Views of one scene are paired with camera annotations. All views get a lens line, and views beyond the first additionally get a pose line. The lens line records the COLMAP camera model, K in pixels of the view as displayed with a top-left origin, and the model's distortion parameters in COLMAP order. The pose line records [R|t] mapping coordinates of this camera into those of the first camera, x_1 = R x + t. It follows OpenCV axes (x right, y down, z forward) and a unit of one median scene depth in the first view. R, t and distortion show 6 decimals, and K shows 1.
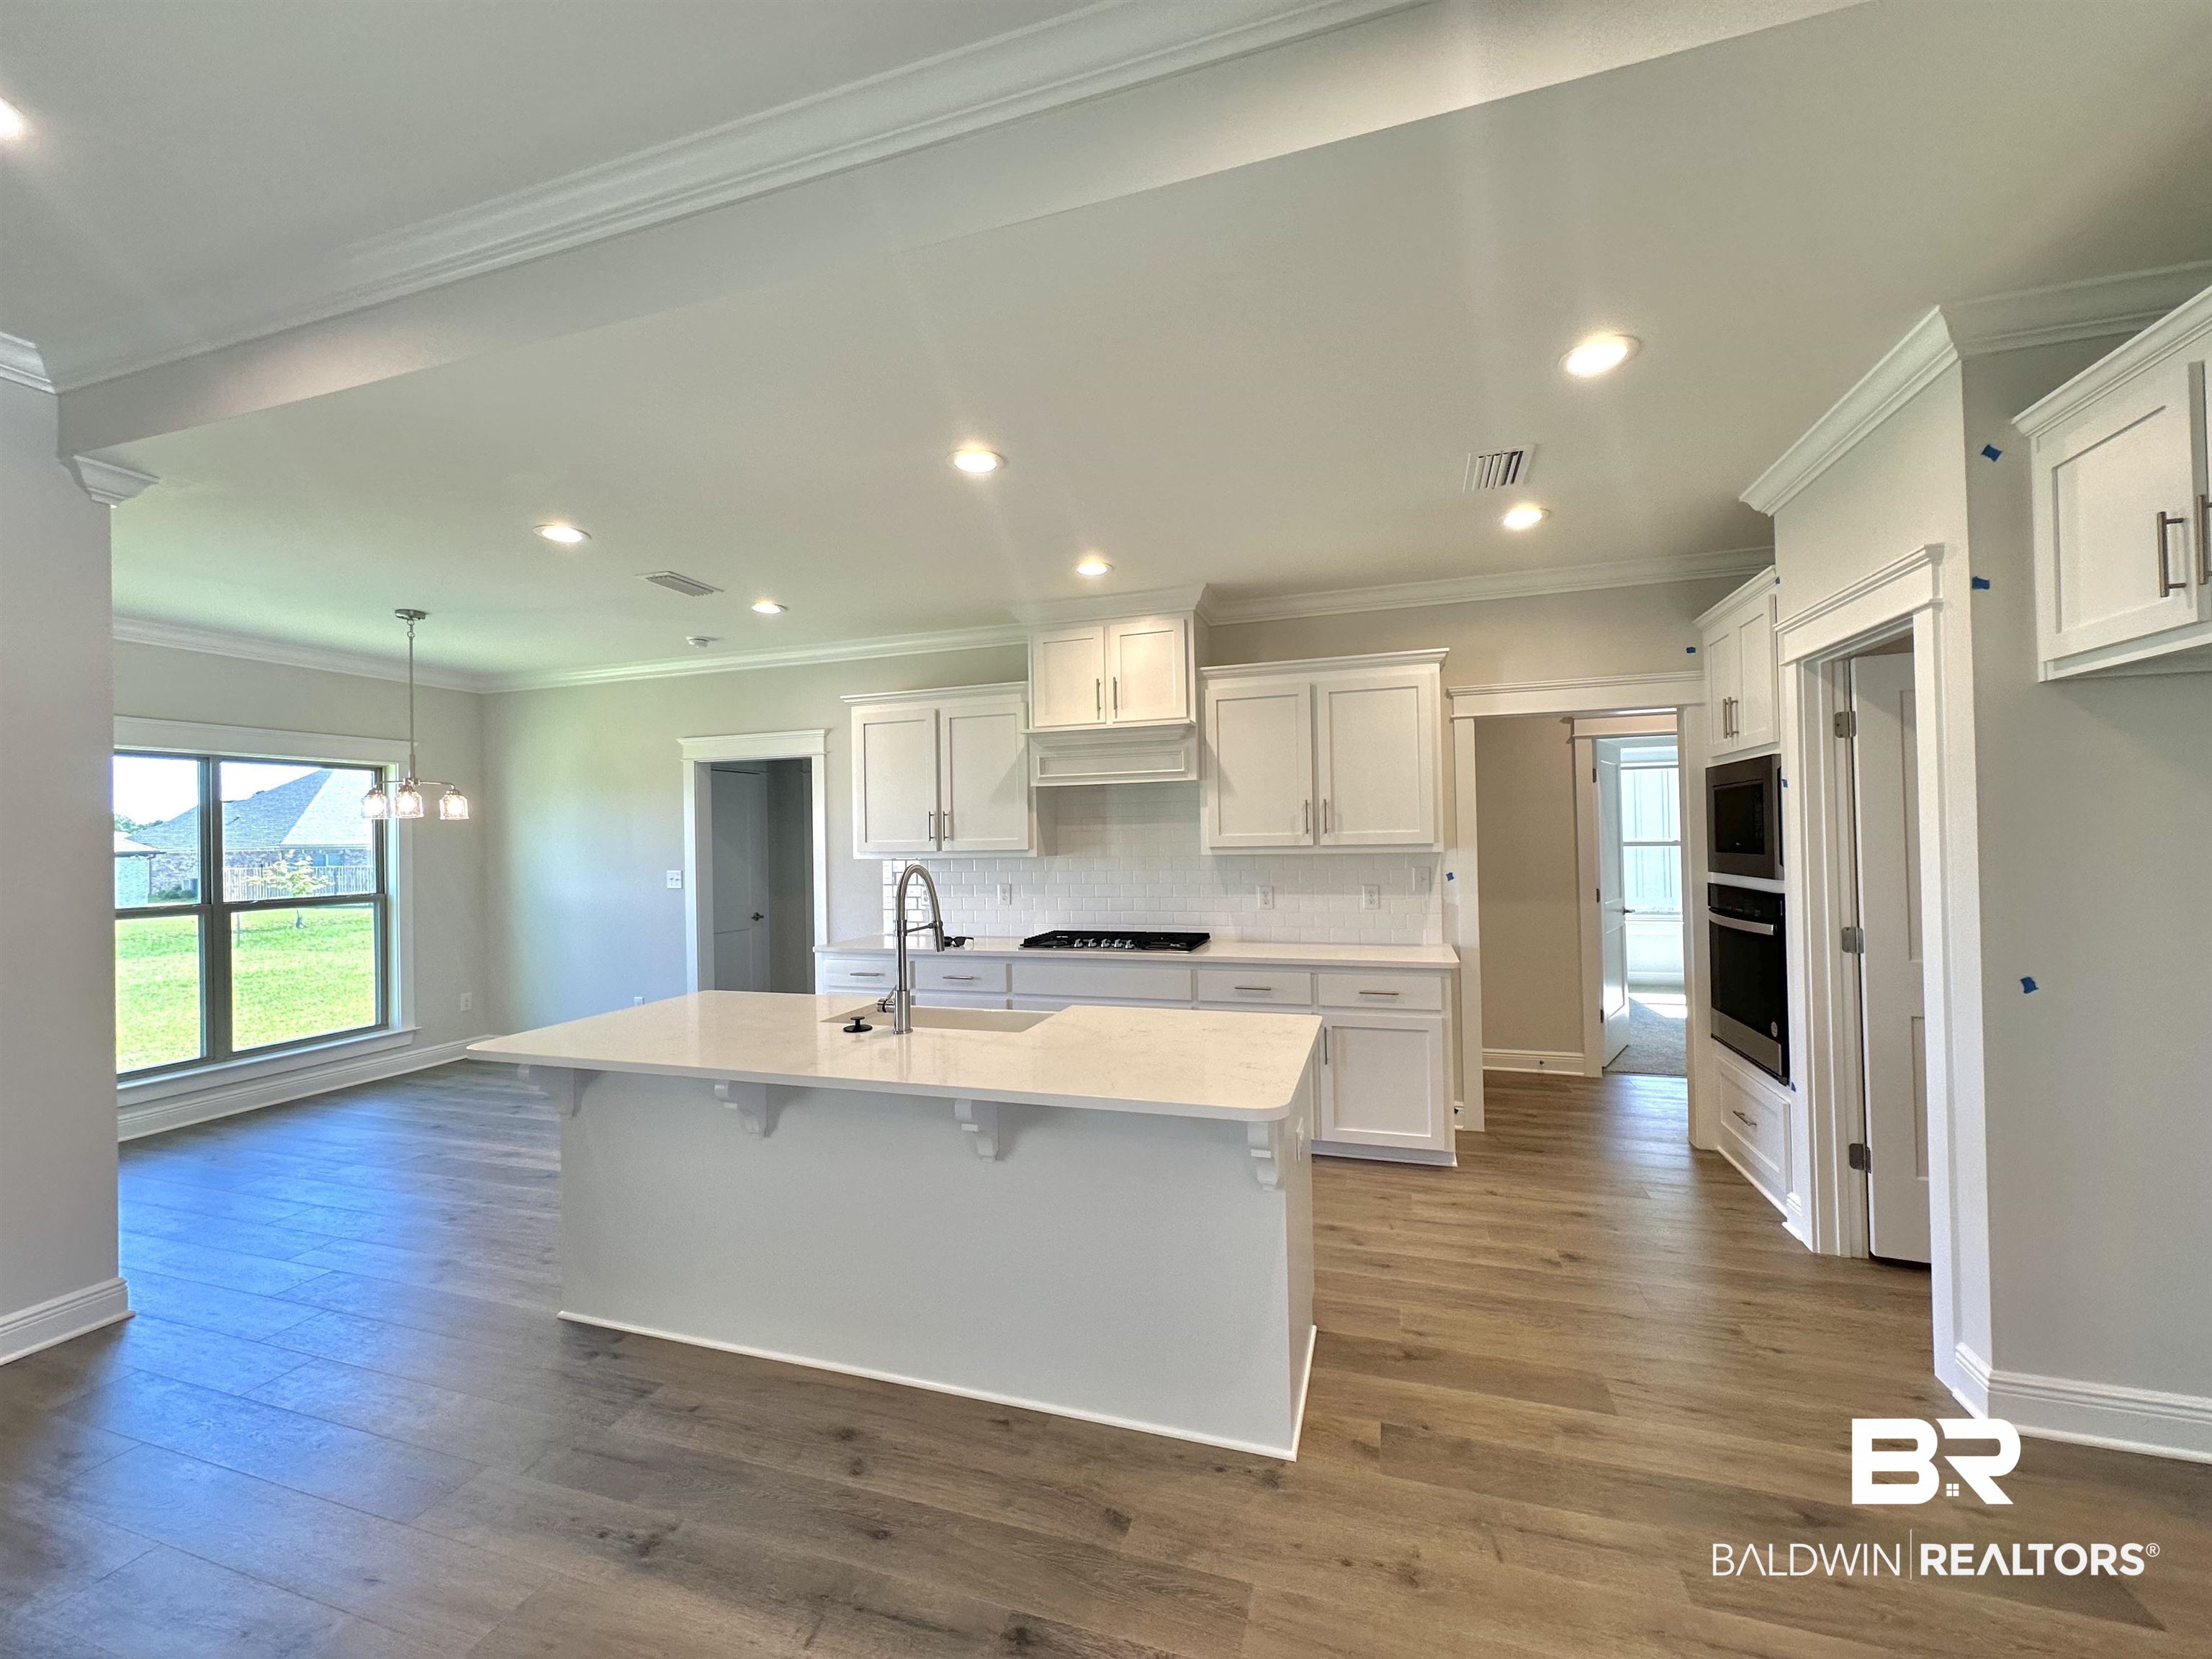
lens RADIAL K [[881.4, 0, 1107.2], [0, 881.4, 831.2], [0, 0, 1]] dist [-0.001609, 0.001276]
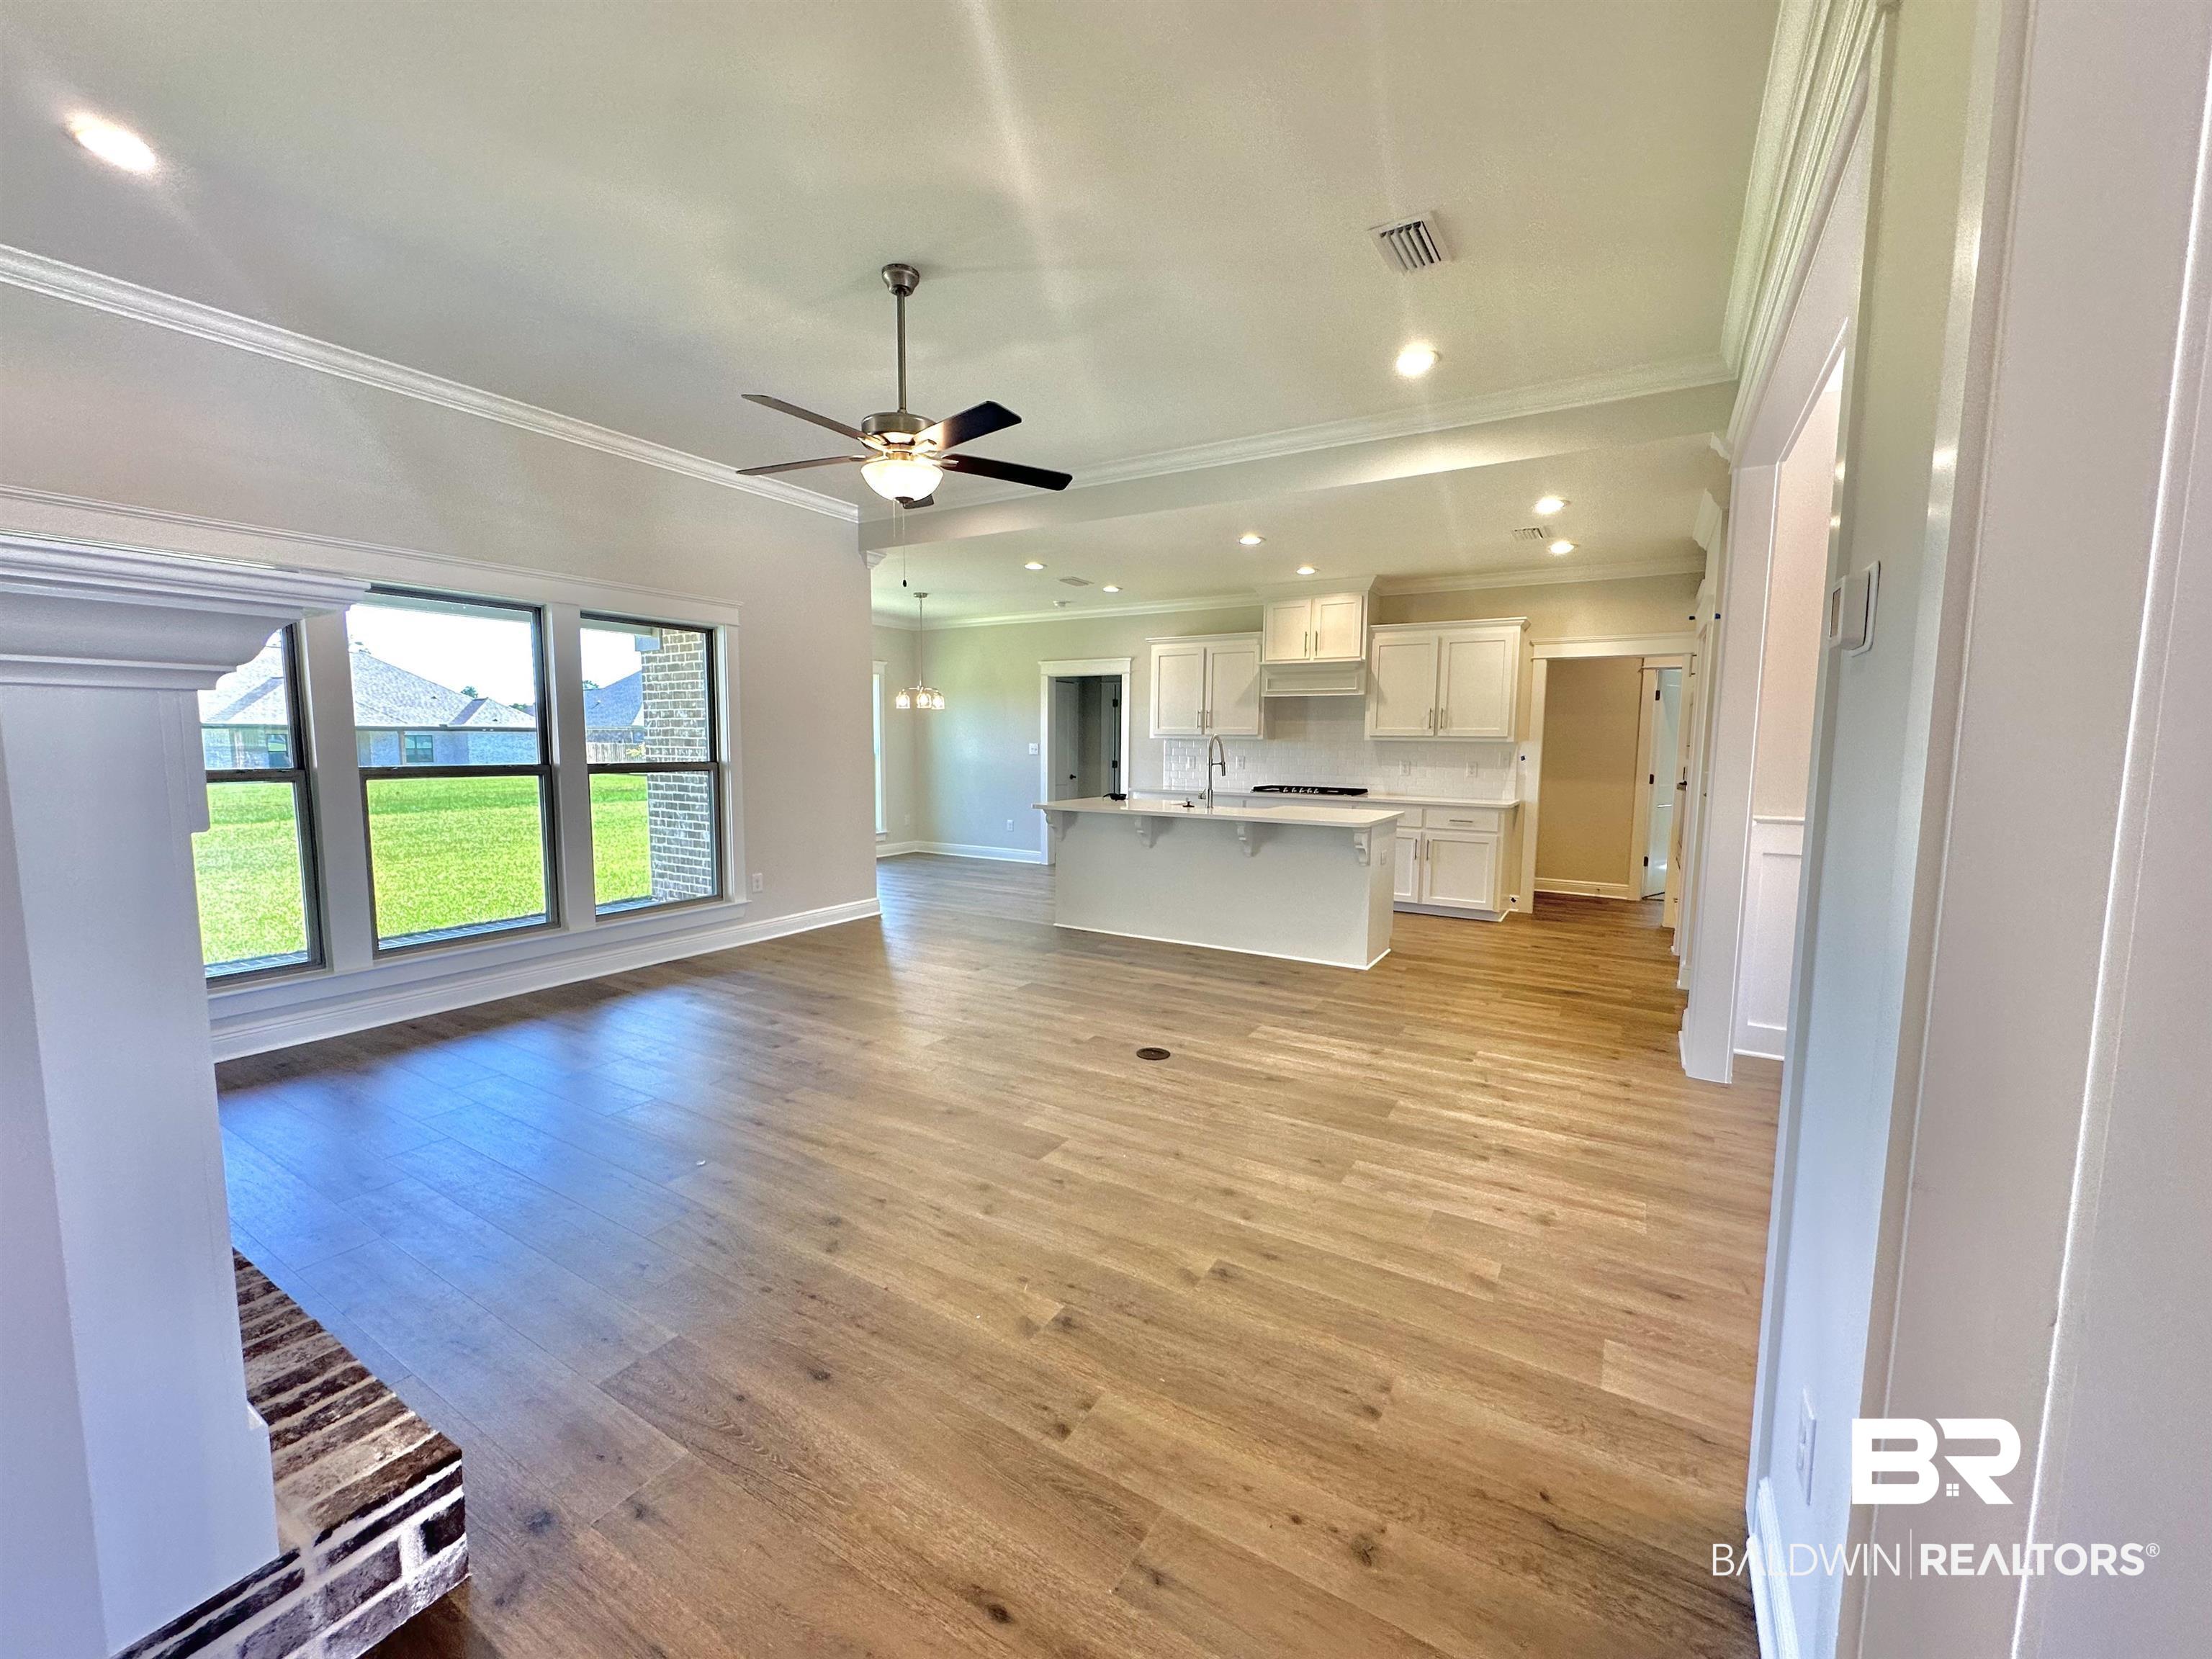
lens RADIAL K [[881.4, 0, 1102.0], [0, 881.4, 828.3], [0, 0, 1]] dist [-0.001609, 0.001276]
pose [[0.972950, 0.052054, -0.225077, 0.008000], [-0.027079, 0.993264, 0.112661, 0.017225], [0.229425, -0.103518, 0.967806, -0.729673]]
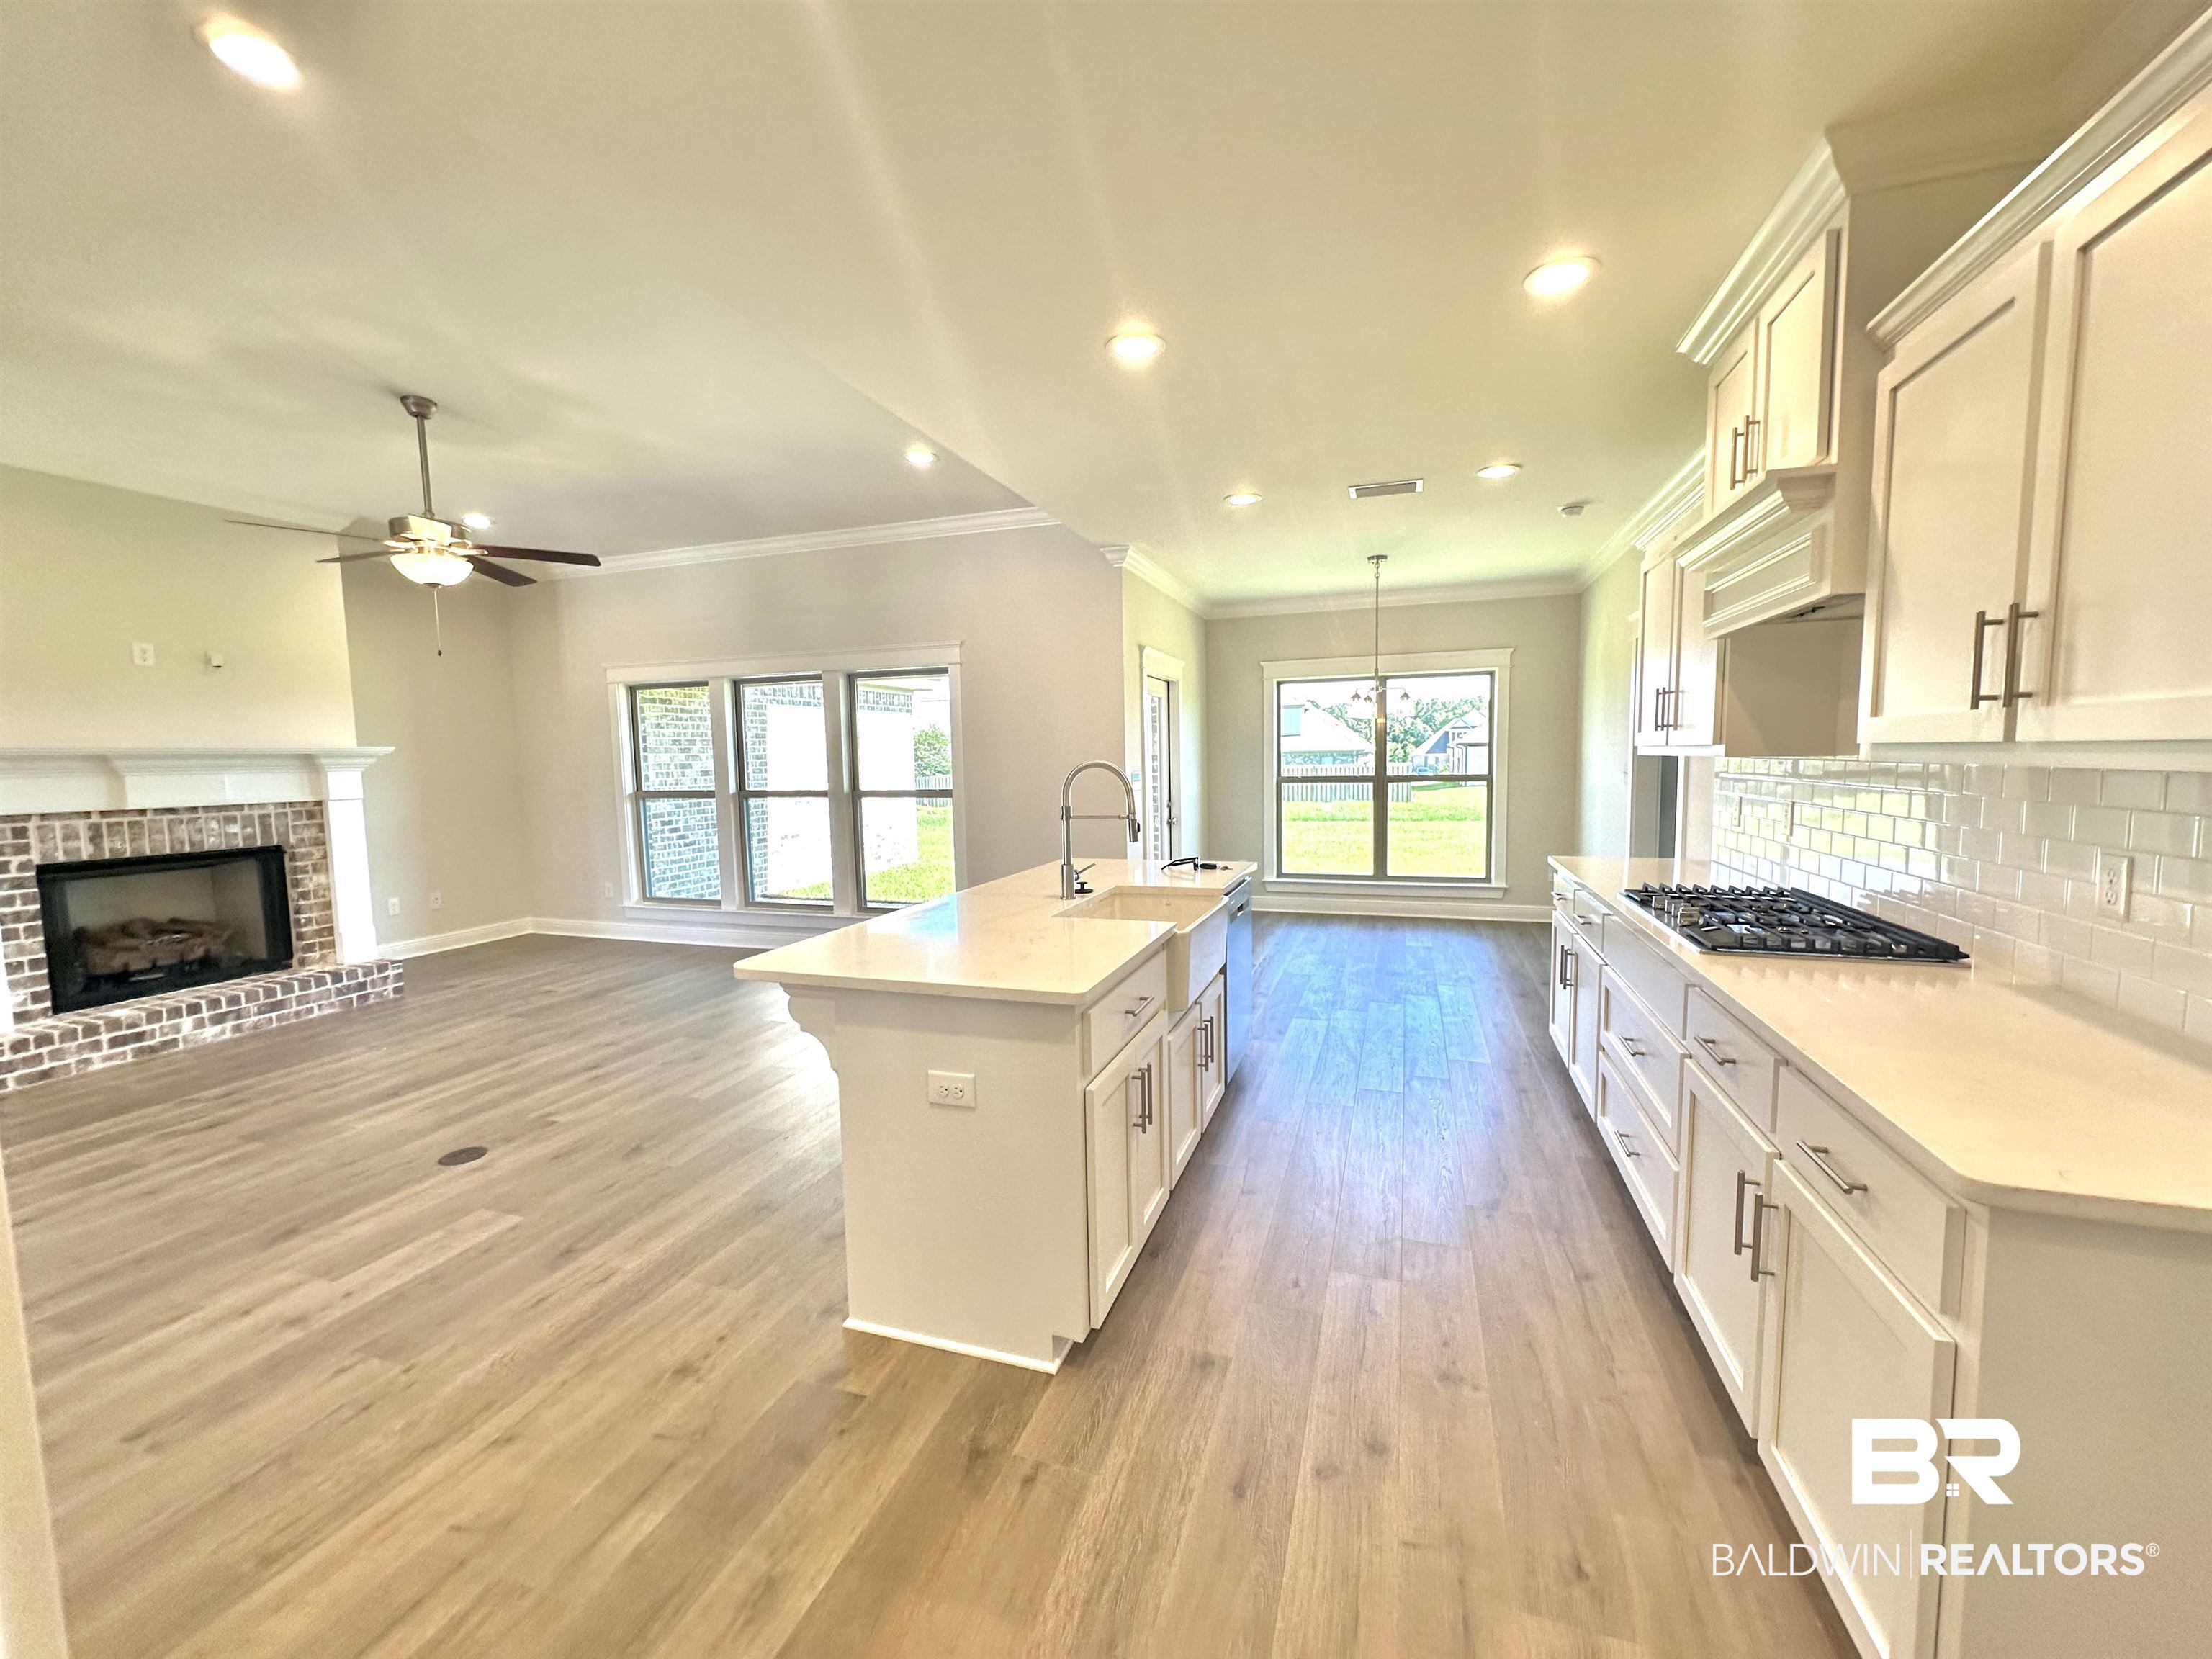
lens RADIAL K [[881.4, 0, 1106.8], [0, 881.4, 828.1], [0, 0, 1]] dist [-0.001609, 0.001276]
pose [[-0.010571, 0.103003, -0.994625, 0.550520], [0.027911, 0.994323, 0.102675, 0.004245], [0.999555, -0.026675, -0.013386, 0.612987]]
